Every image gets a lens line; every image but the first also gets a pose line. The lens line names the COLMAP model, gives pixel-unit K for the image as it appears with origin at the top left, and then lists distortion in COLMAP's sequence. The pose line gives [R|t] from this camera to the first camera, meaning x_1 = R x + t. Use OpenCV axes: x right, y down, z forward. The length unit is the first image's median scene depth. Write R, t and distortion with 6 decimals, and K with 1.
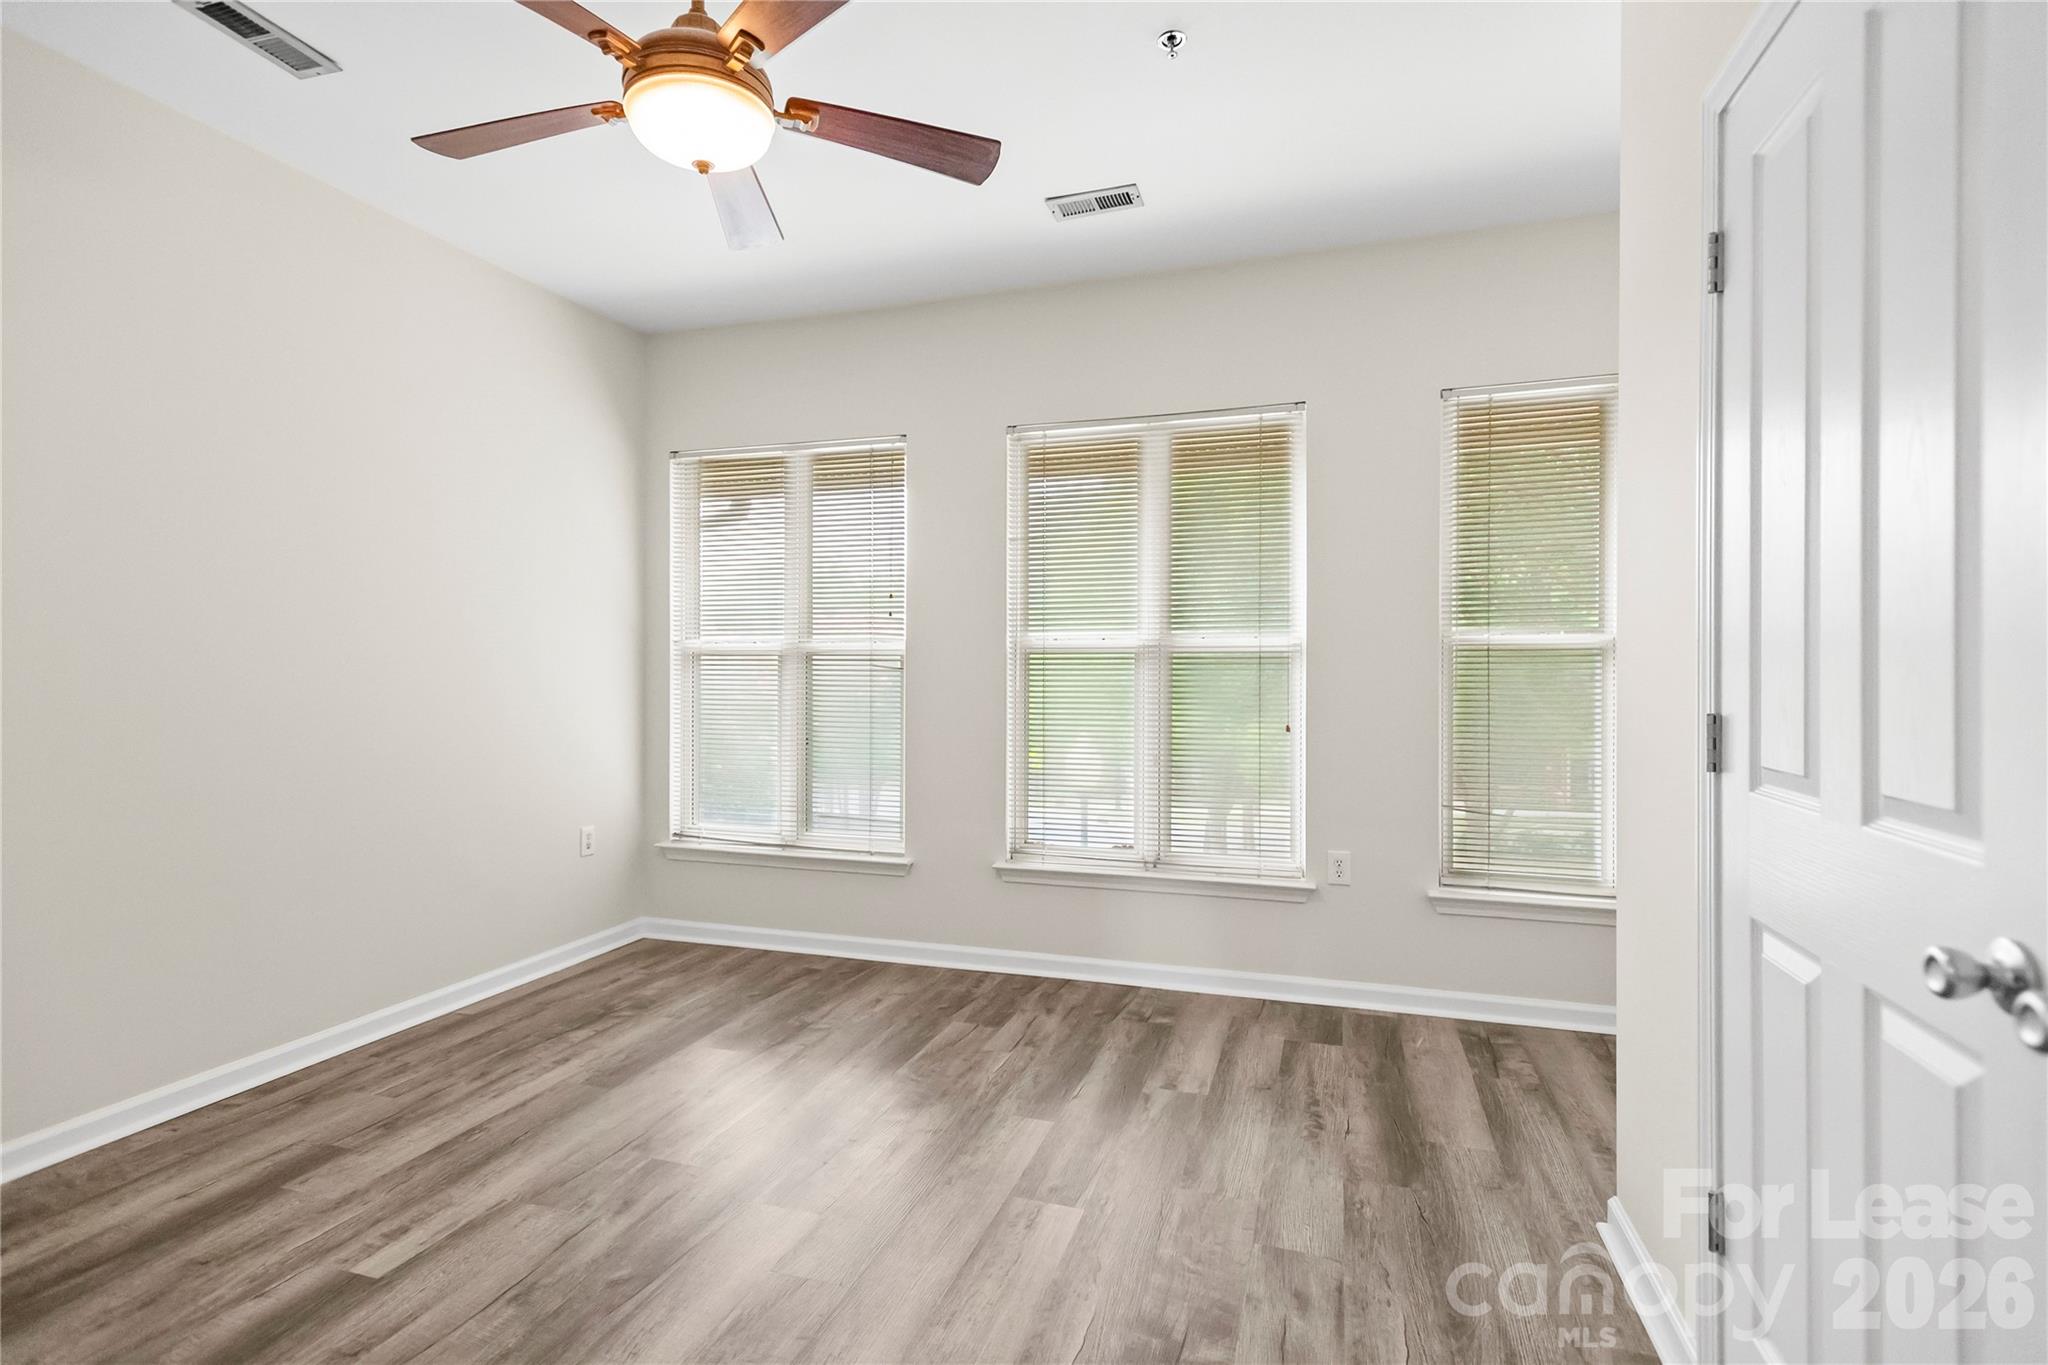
lens RADIAL K [[994.3, 0, 1009.2], [0, 994.3, 673.9], [0, 0, 1]] dist [0.022772, -0.000503]
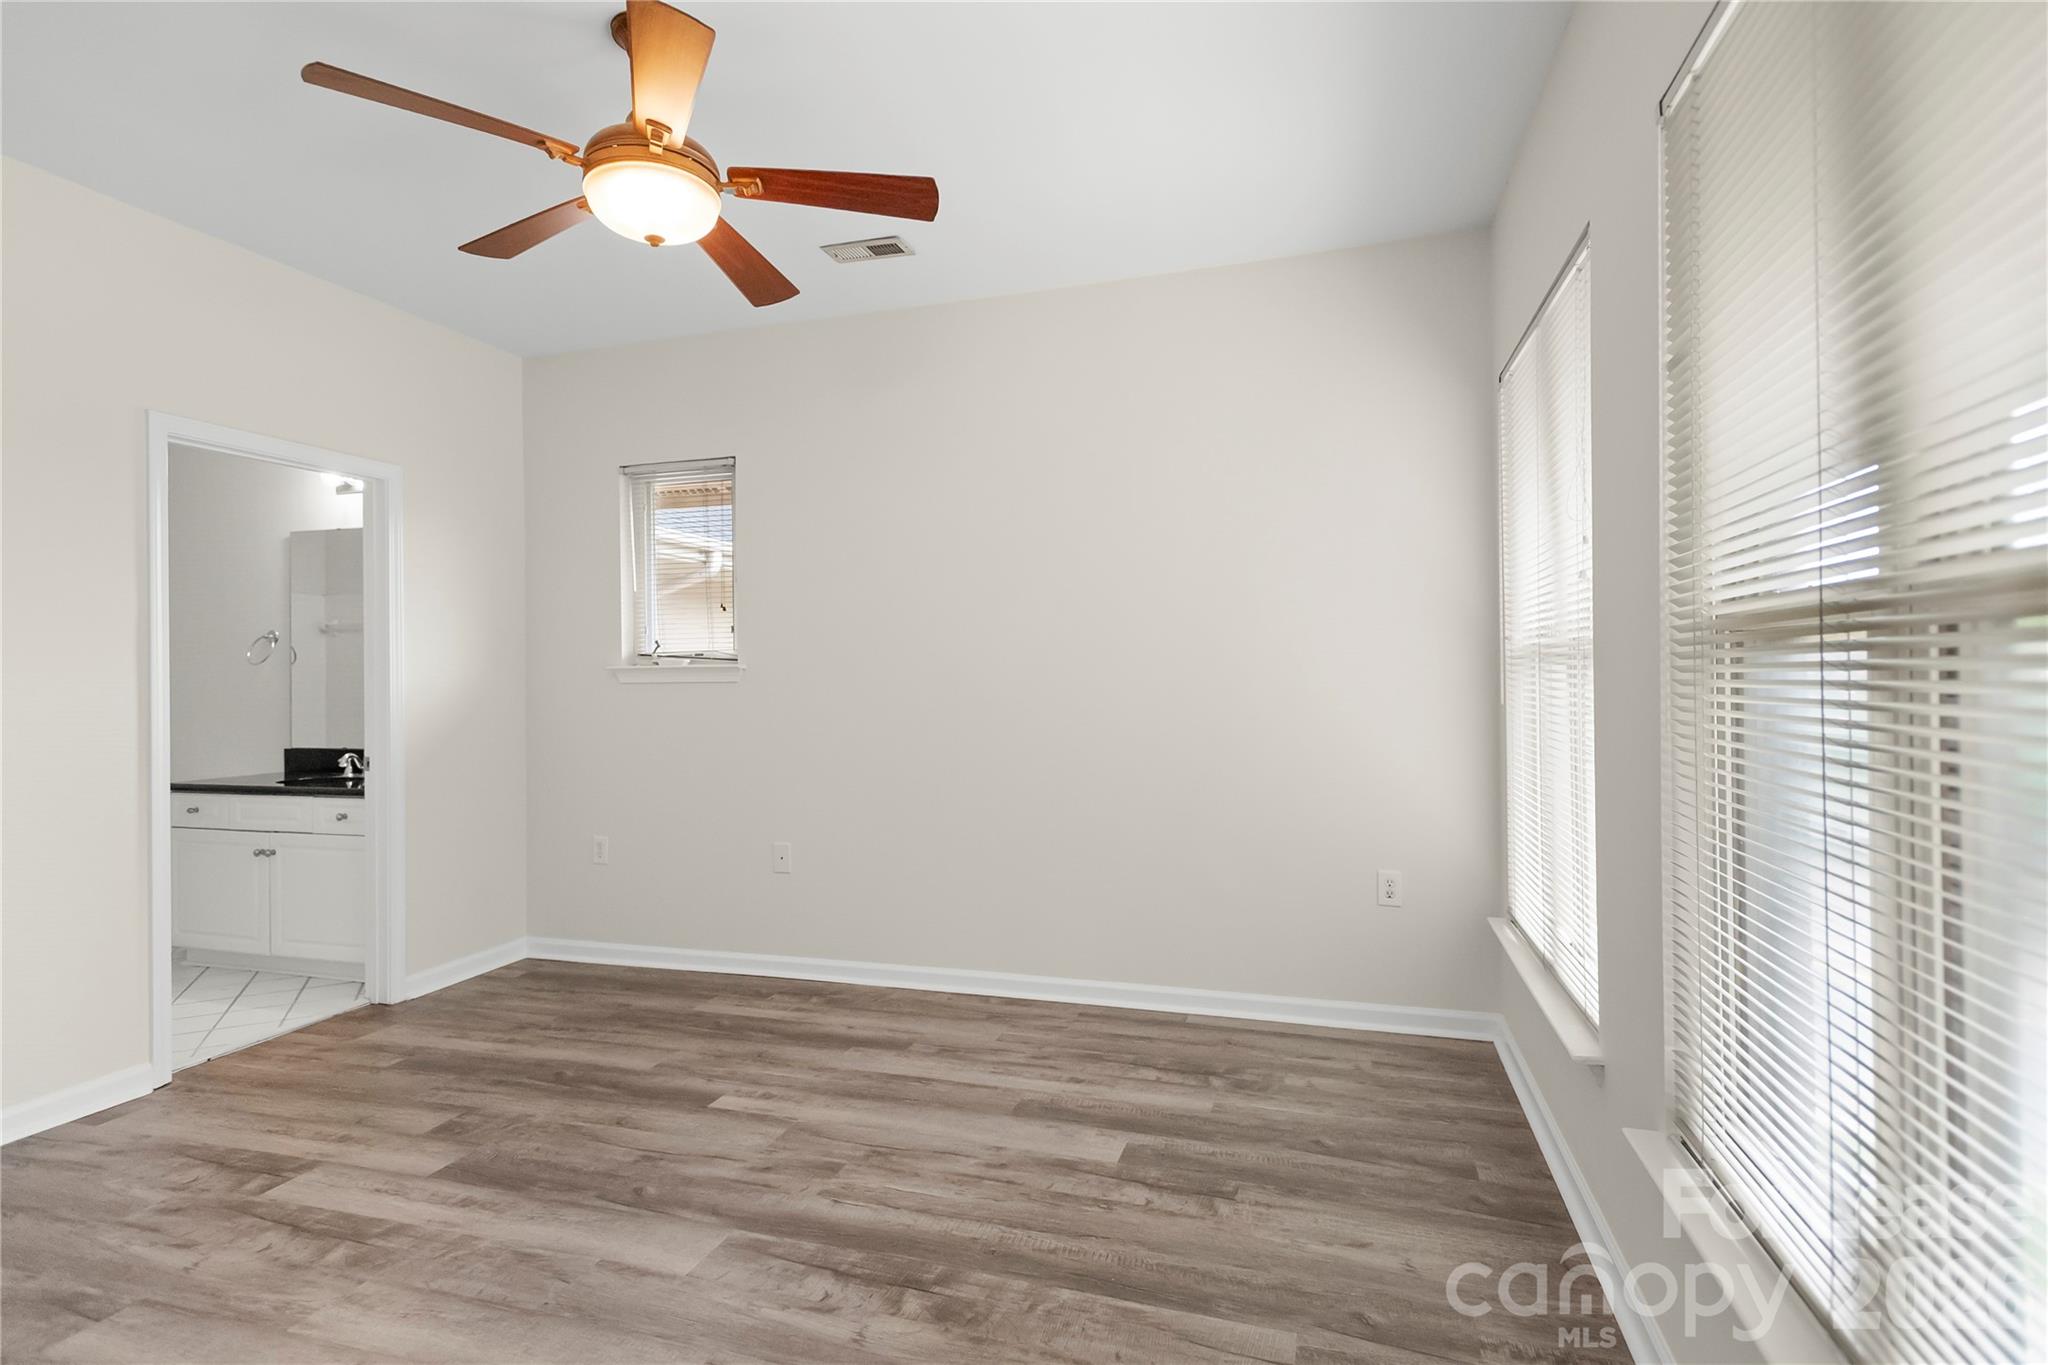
lens RADIAL K [[994.3, 0, 1009.2], [0, 994.3, 673.9], [0, 0, 1]] dist [0.022772, -0.000503]
pose [[0.009679, -0.006726, -0.999931, 0.532629], [0.012161, 0.999904, -0.006609, -0.010771], [0.999879, -0.012097, 0.009759, 0.907583]]
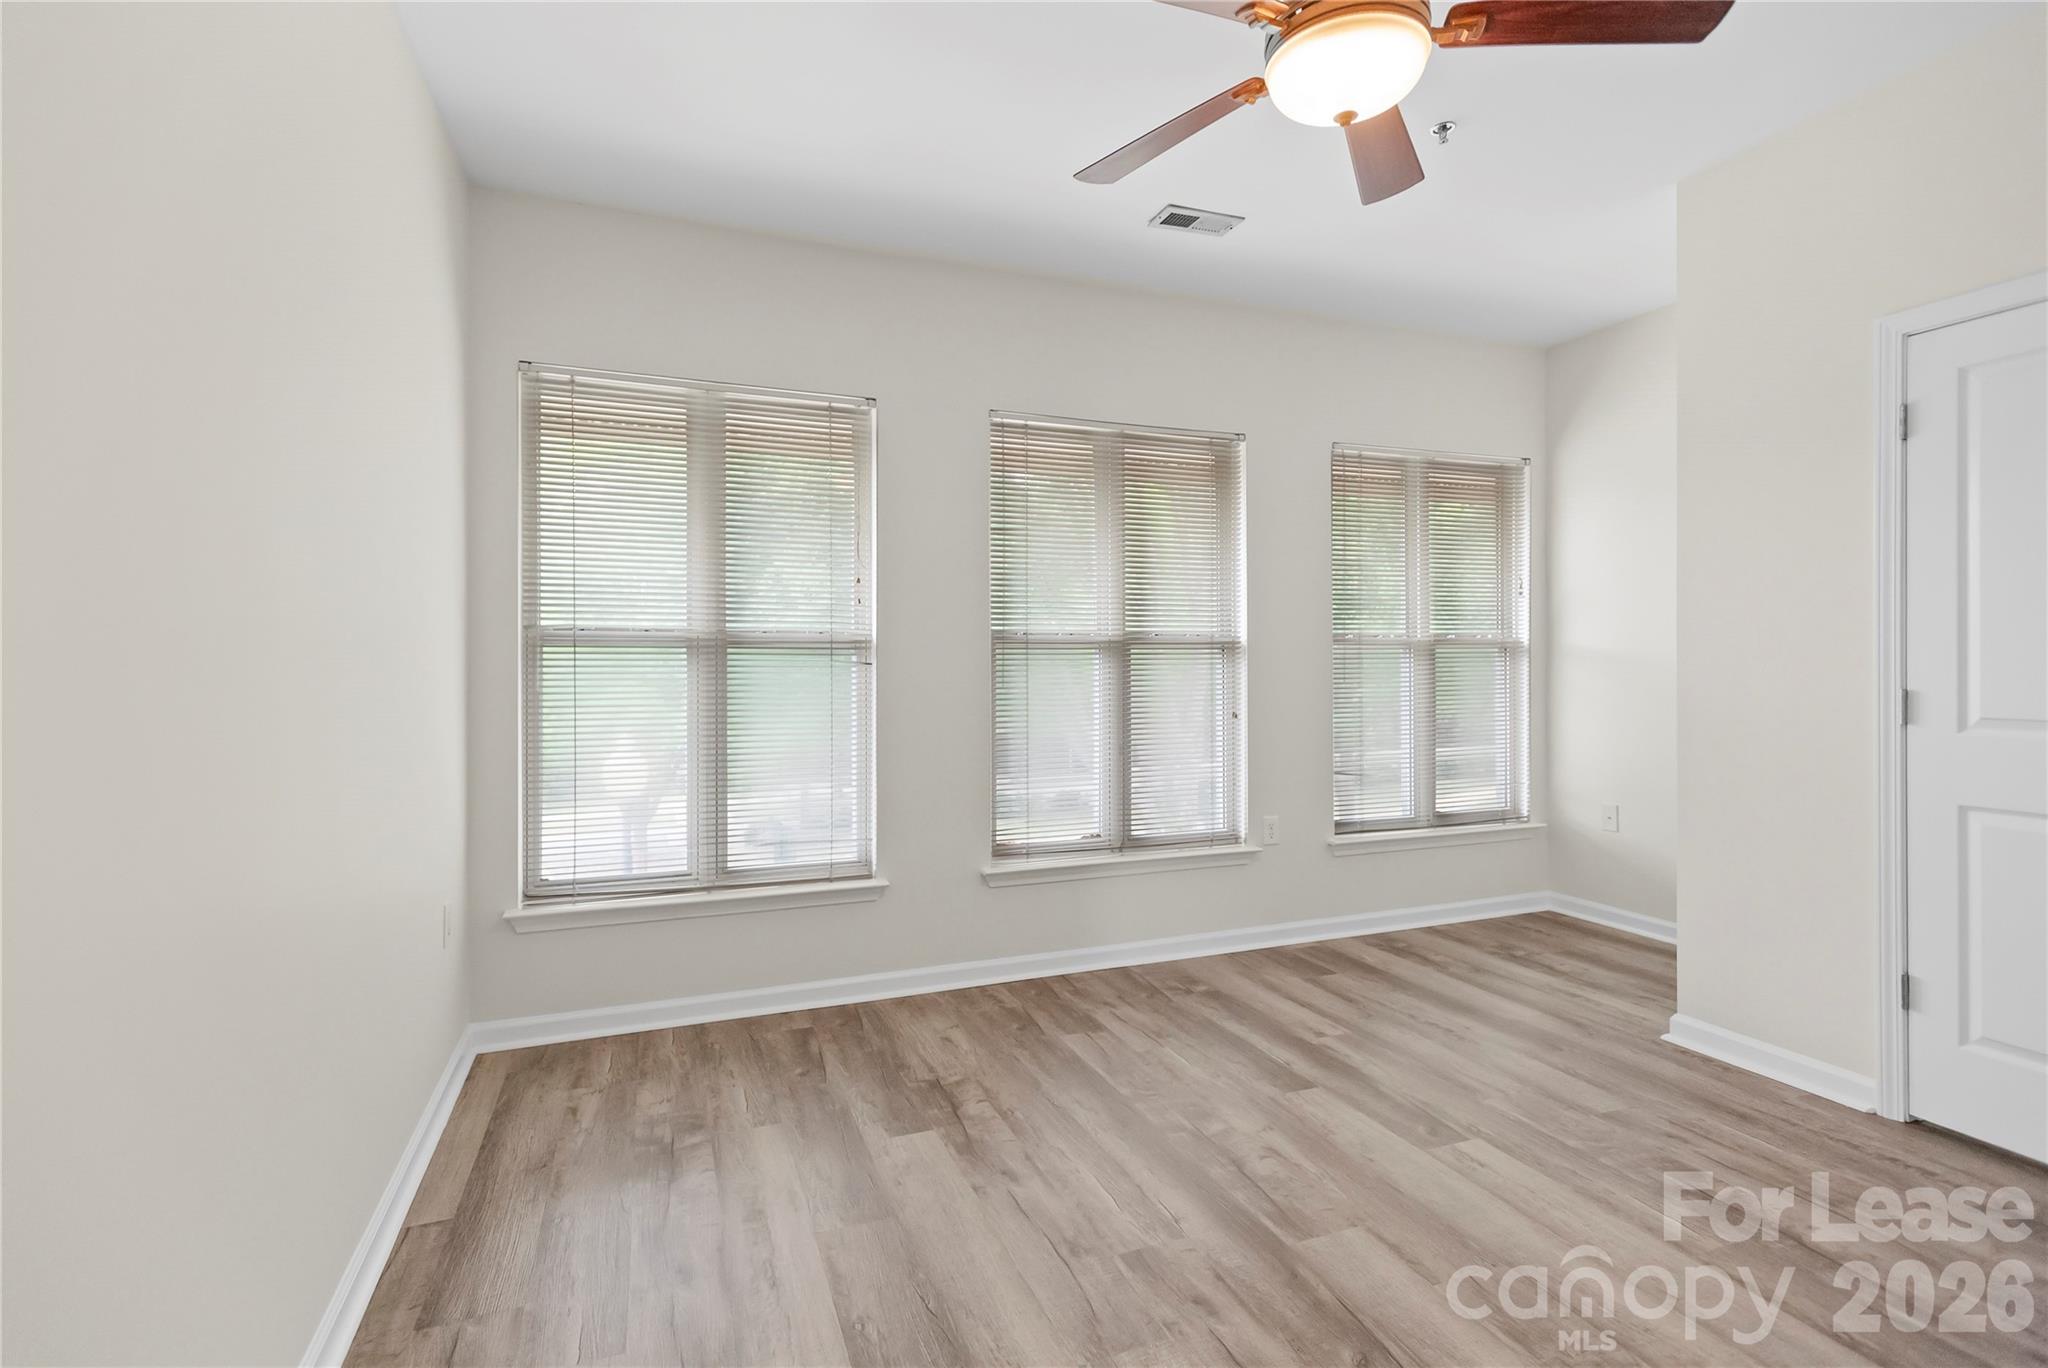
lens RADIAL K [[977.1, 0, 1021.8], [0, 977.1, 664.5], [0, 0, 1]] dist [0.019277, -0.000498]
pose [[0.767051, -0.003306, 0.641577, -0.730870], [0.005067, 0.999987, -0.000904, -0.004536], [-0.641566, 0.003944, 0.767058, 0.330508]]
